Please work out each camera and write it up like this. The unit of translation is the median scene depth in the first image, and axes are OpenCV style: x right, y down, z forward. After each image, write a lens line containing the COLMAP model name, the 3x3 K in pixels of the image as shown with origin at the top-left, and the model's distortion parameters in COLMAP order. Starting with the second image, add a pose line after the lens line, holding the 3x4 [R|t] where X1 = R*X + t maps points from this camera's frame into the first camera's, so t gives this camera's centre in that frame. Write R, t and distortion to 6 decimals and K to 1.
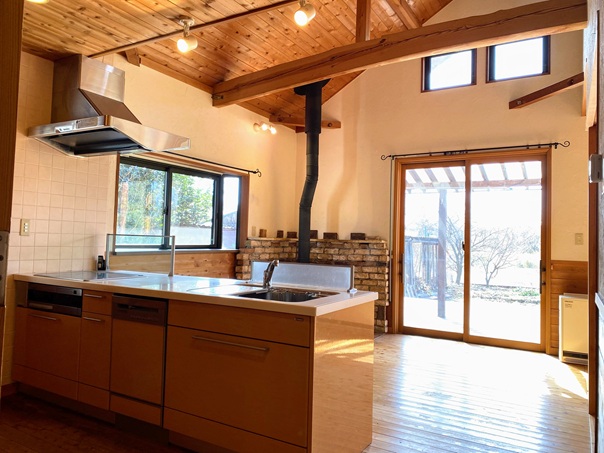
lens RADIAL K [[455.9, 0, 302.0], [0, 455.9, 226.5], [0, 0, 1]] dist [0.048658, 0.000307]
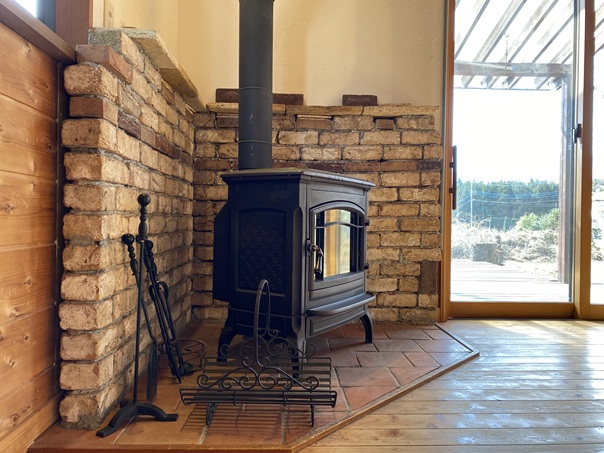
lens RADIAL K [[455.9, 0, 302.0], [0, 455.9, 226.5], [0, 0, 1]] dist [0.048658, 0.000307]
pose [[0.839223, -0.024597, 0.543231, -0.159018], [-0.000605, 0.998934, 0.046165, 0.118558], [-0.543787, -0.039072, 0.838313, 0.692480]]
